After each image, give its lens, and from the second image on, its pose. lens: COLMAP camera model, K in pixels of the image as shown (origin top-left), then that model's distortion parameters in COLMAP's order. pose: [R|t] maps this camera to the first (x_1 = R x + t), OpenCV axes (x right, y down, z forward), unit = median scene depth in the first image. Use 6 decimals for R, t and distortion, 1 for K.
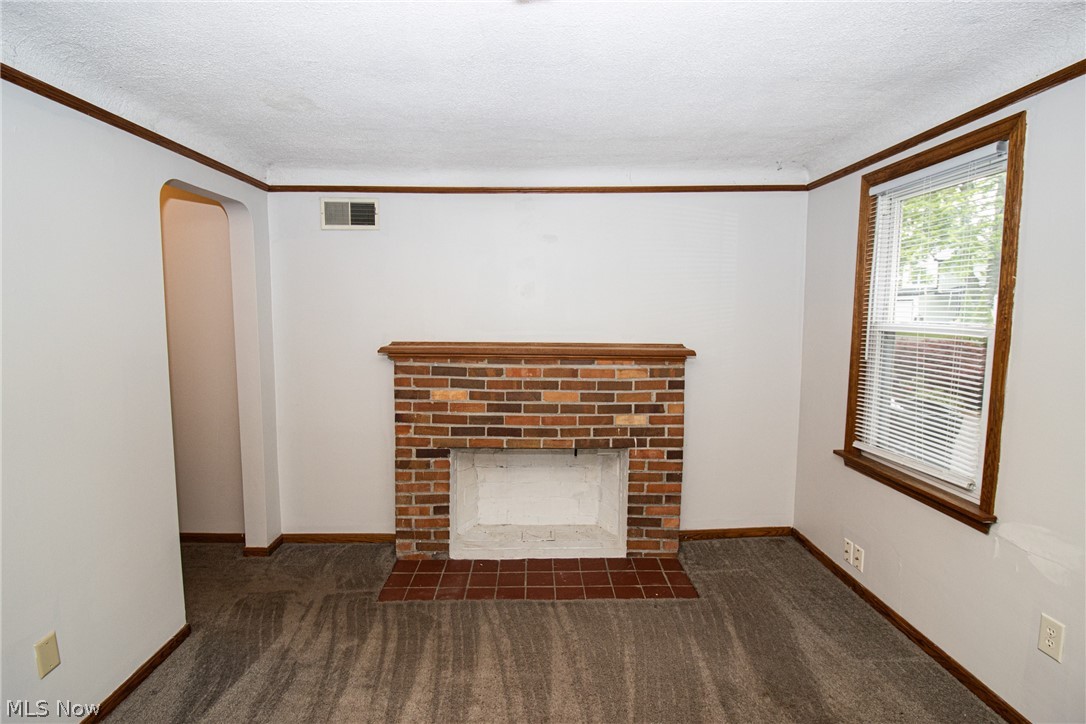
lens RADIAL K [[546.5, 0, 541.6], [0, 546.5, 362.3], [0, 0, 1]] dist [-0.008092, -0.004837]
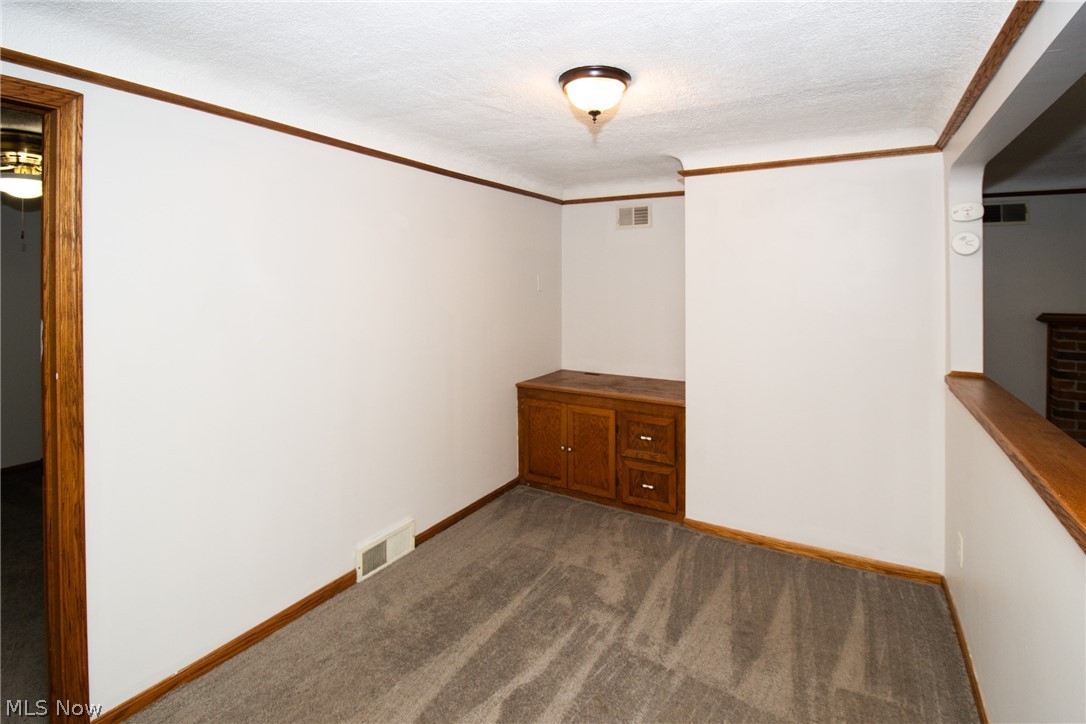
lens RADIAL K [[546.5, 0, 553.0], [0, 546.5, 282.3], [0, 0, 1]] dist [-0.008092, -0.004837]
pose [[0.848094, -0.001790, -0.529843, -0.592477], [-0.055761, 0.994140, -0.092613, 0.071854], [0.526904, 0.108089, 0.843024, -0.649964]]
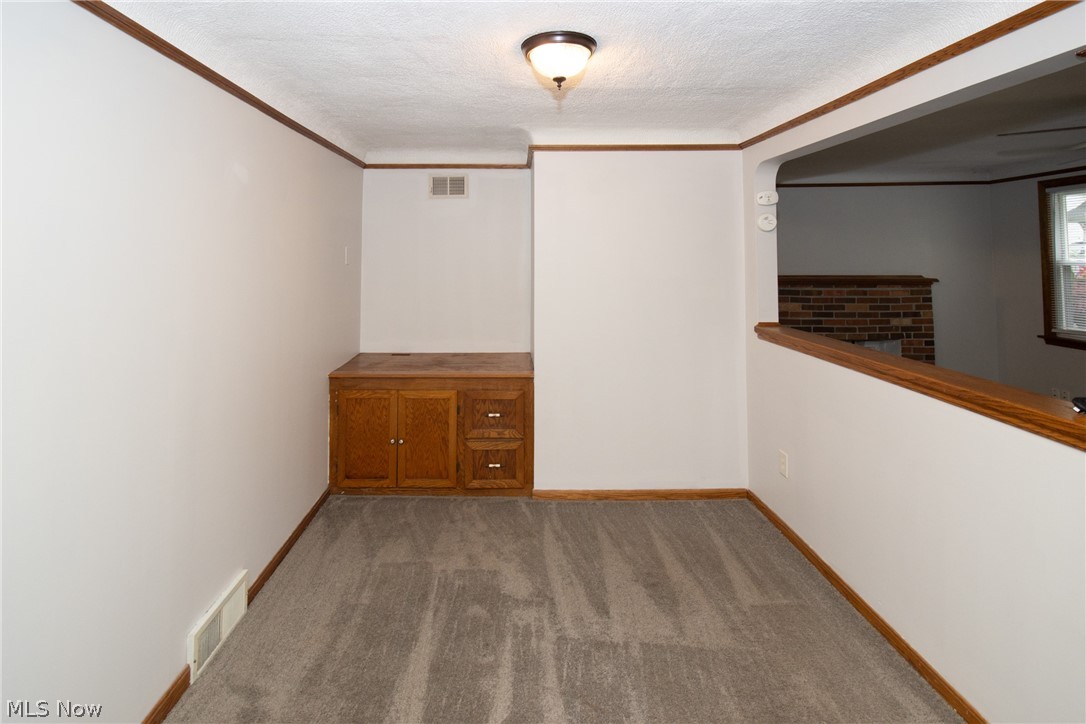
lens RADIAL K [[546.5, 0, 521.5], [0, 546.5, 227.5], [0, 0, 1]] dist [-0.008092, -0.004837]
pose [[0.999672, -0.007895, -0.024354, -0.944512], [0.004018, 0.987861, -0.155291, 0.075820], [0.025284, 0.155143, 0.987568, -0.699033]]
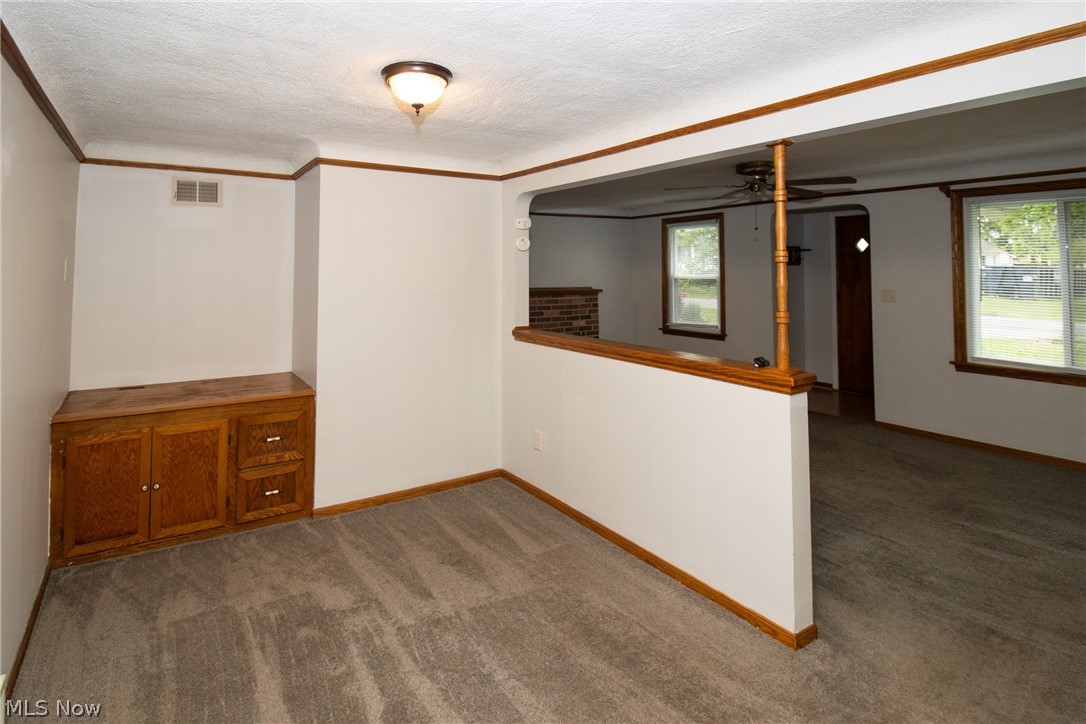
lens RADIAL K [[546.5, 0, 490.3], [0, 546.5, 248.0], [0, 0, 1]] dist [-0.008092, -0.004837]
pose [[0.872172, 0.015182, 0.488964, -1.181767], [0.056479, 0.989710, -0.131472, 0.077446], [-0.485929, 0.142282, 0.862339, -0.704119]]
